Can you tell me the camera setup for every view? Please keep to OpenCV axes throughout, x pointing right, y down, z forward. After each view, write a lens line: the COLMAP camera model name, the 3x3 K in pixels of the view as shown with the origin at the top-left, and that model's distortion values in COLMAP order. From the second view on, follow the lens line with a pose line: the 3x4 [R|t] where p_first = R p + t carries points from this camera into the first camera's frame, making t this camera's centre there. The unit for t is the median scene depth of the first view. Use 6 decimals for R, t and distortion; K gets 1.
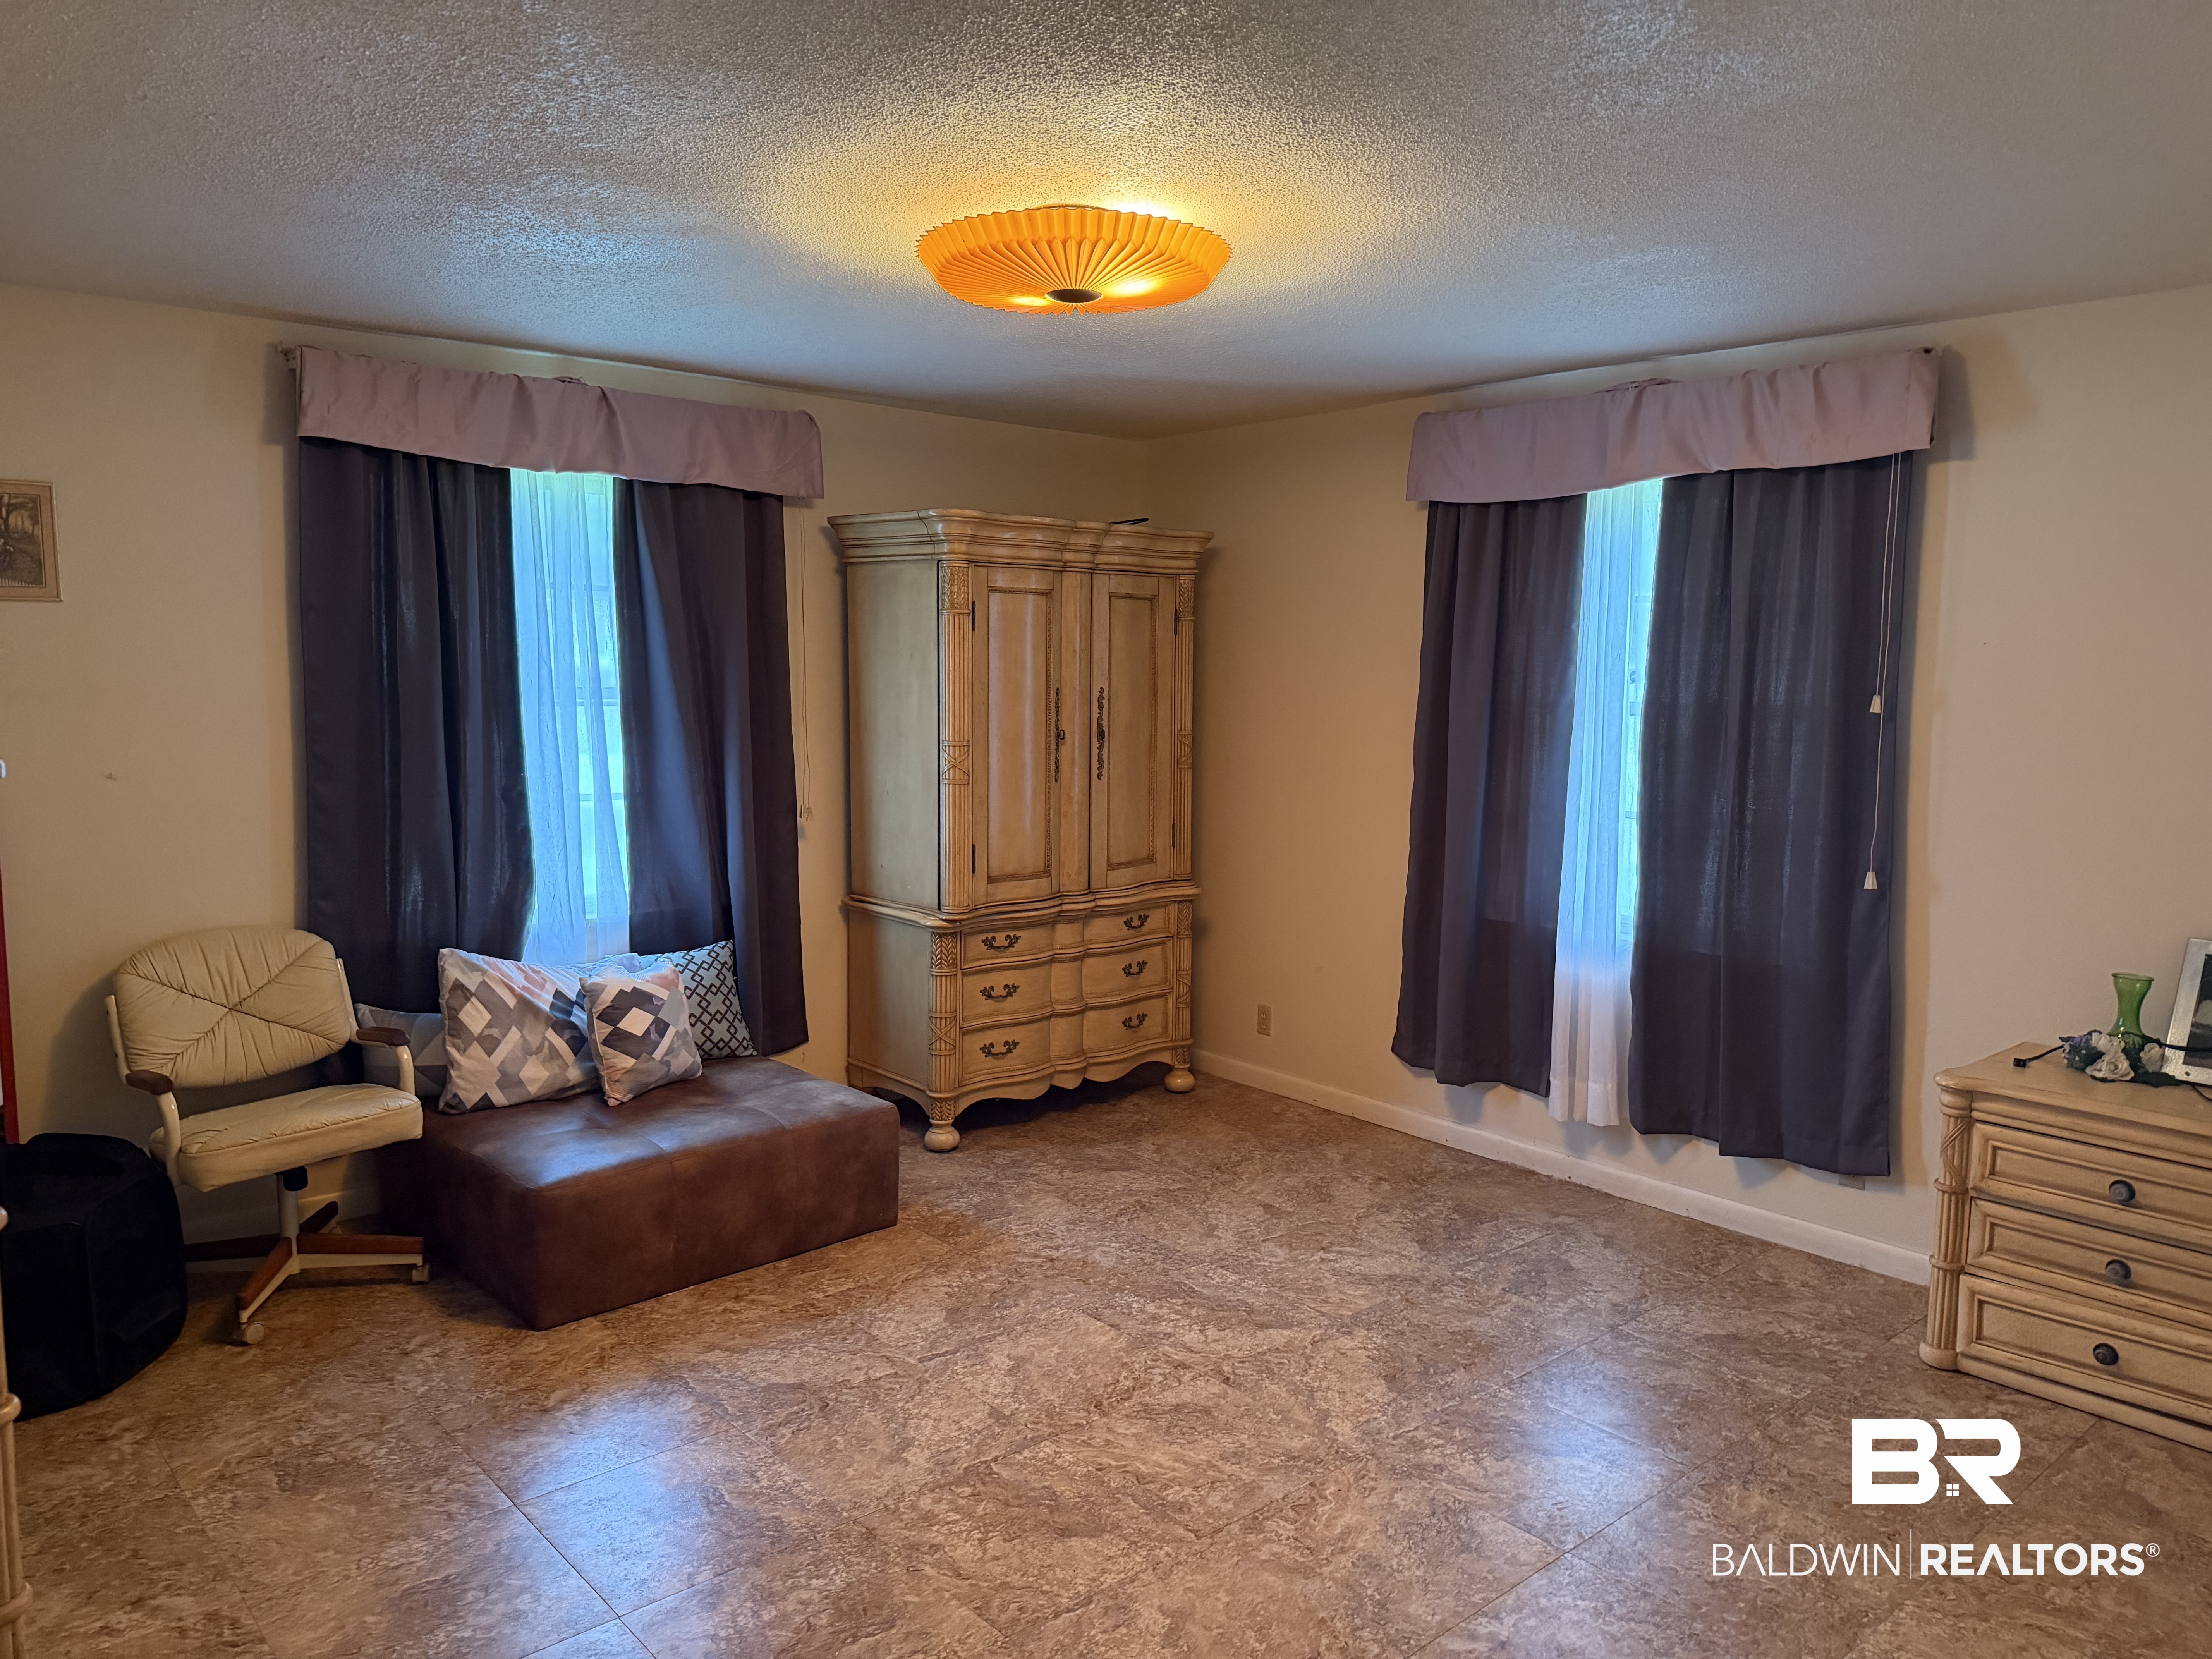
lens RADIAL K [[1555.4, 0, 1106.0], [0, 1555.4, 829.5], [0, 0, 1]] dist [-0.004329, -0.007727]
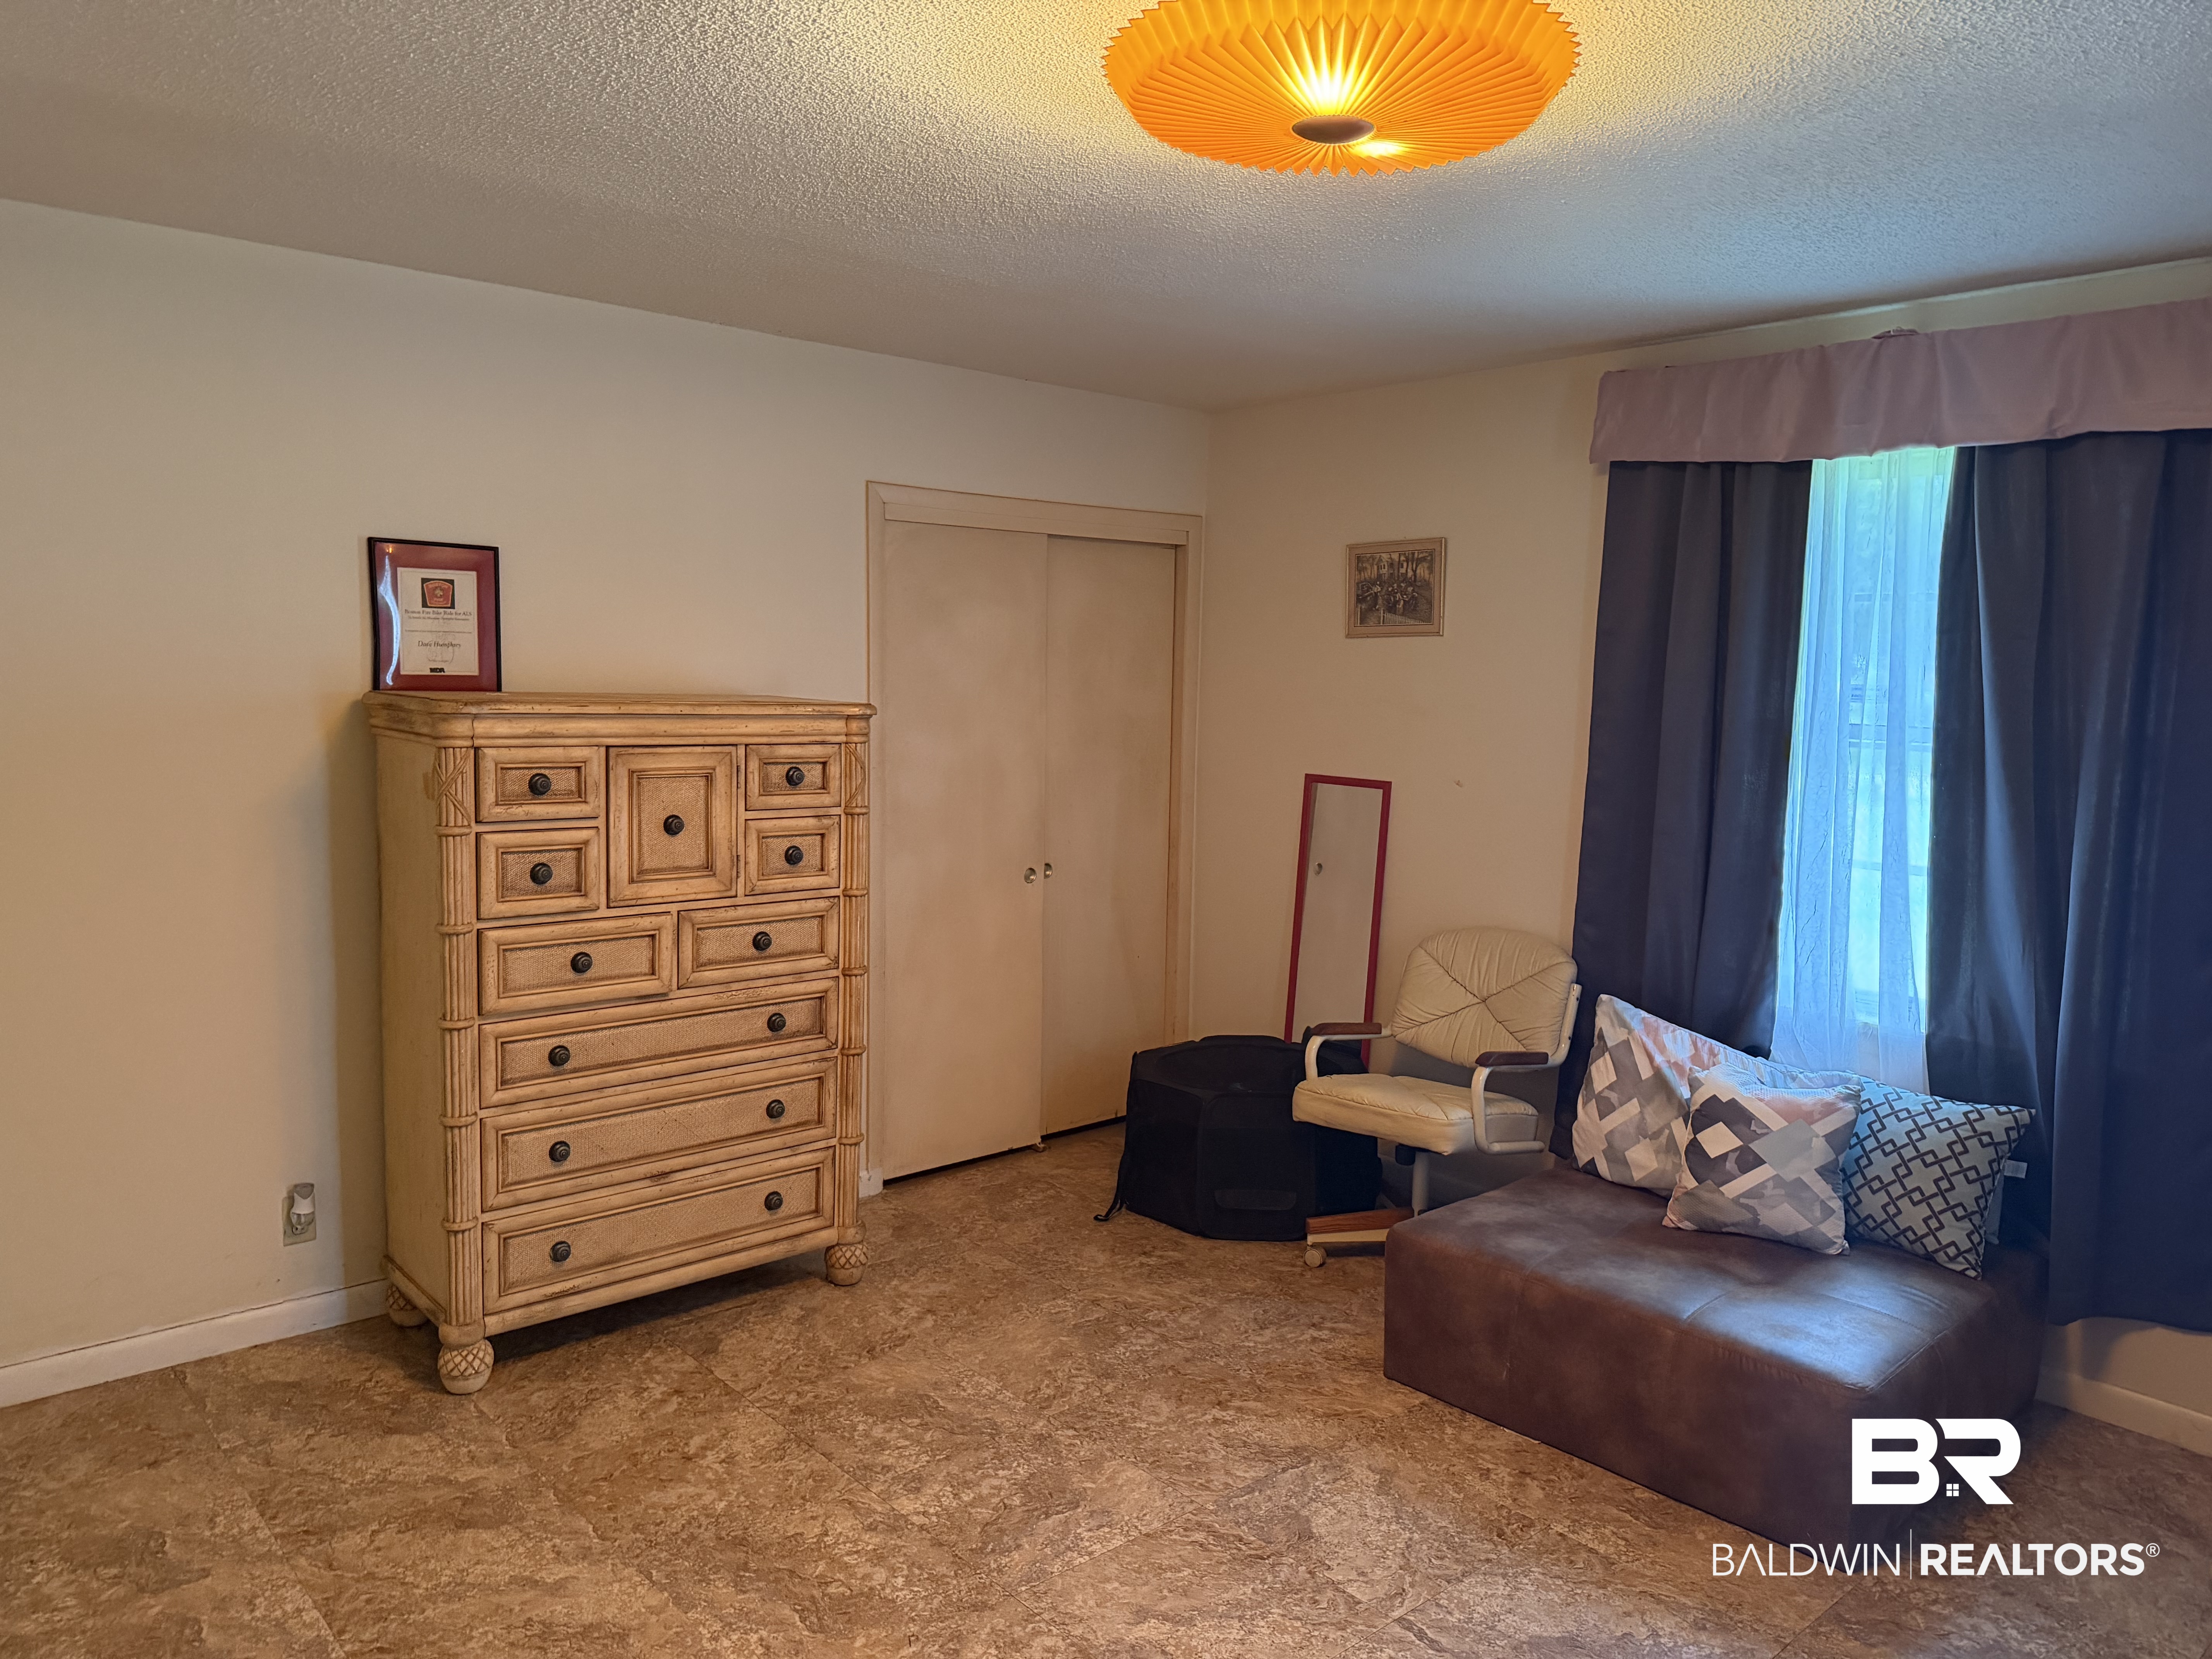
lens RADIAL K [[1555.4, 0, 1106.0], [0, 1555.4, 829.5], [0, 0, 1]] dist [-0.004329, -0.007727]
pose [[-0.026746, 0.093271, -0.995281, 0.498408], [-0.125763, 0.987413, 0.095913, -0.072650], [0.991700, 0.127735, -0.014680, 0.697785]]
